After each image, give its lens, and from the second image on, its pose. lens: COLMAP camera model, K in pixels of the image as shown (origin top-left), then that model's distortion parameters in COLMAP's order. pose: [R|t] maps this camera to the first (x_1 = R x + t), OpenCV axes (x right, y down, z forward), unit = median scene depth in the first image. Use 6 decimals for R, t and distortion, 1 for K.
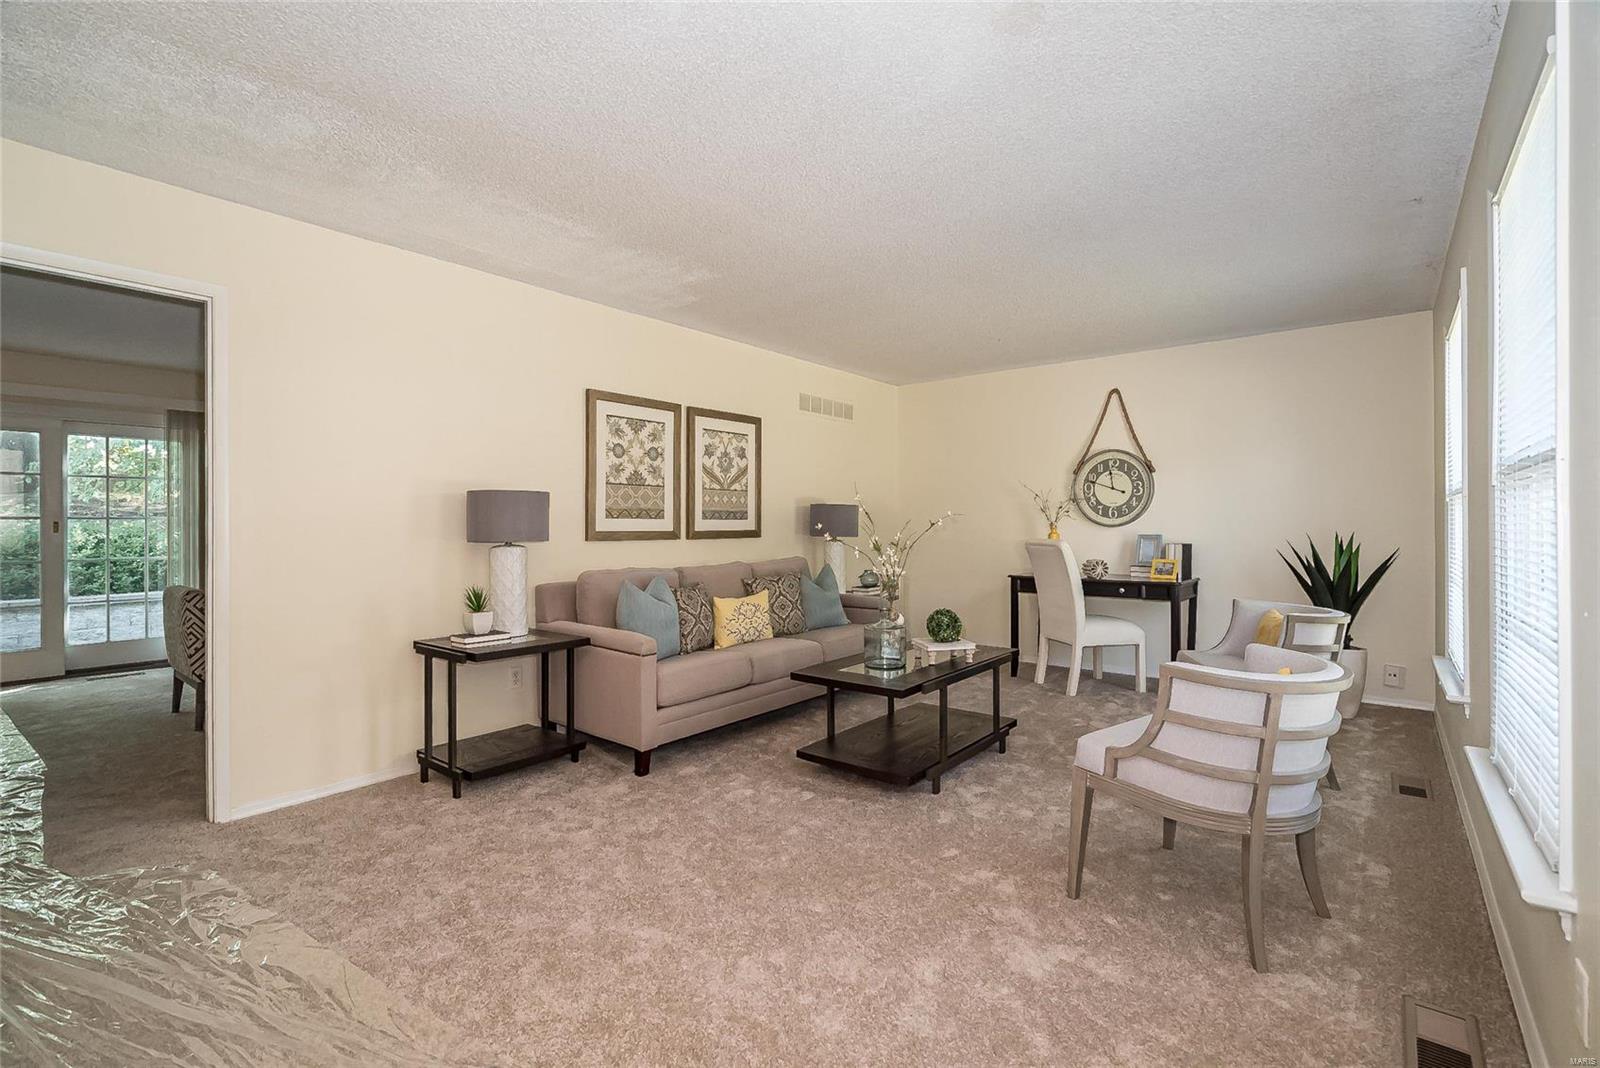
lens RADIAL K [[714.5, 0, 800.7], [0, 714.5, 527.6], [0, 0, 1]] dist [-0.001637, -0.000019]
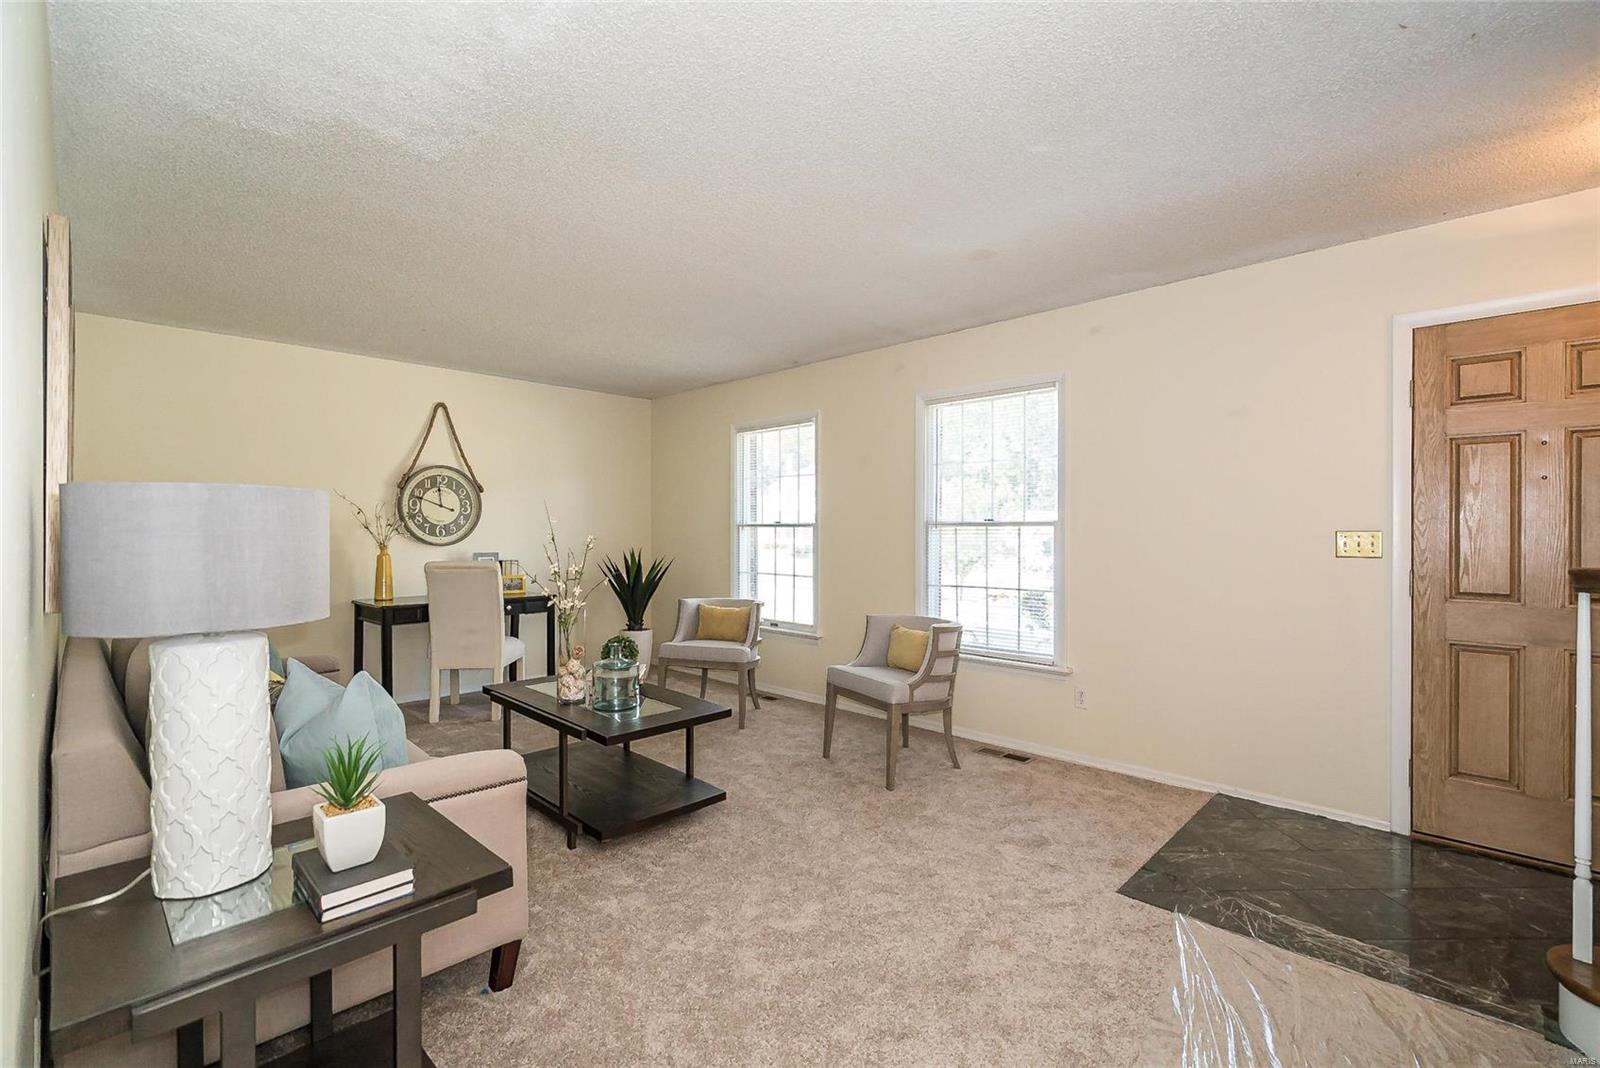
lens RADIAL K [[714.5, 0, 800.7], [0, 714.5, 527.6], [0, 0, 1]] dist [-0.001637, -0.000019]
pose [[0.087394, 0.007876, 0.996143, -0.485211], [0.001326, 0.999967, -0.008023, -0.017120], [-0.996173, 0.002022, 0.087381, 0.432103]]
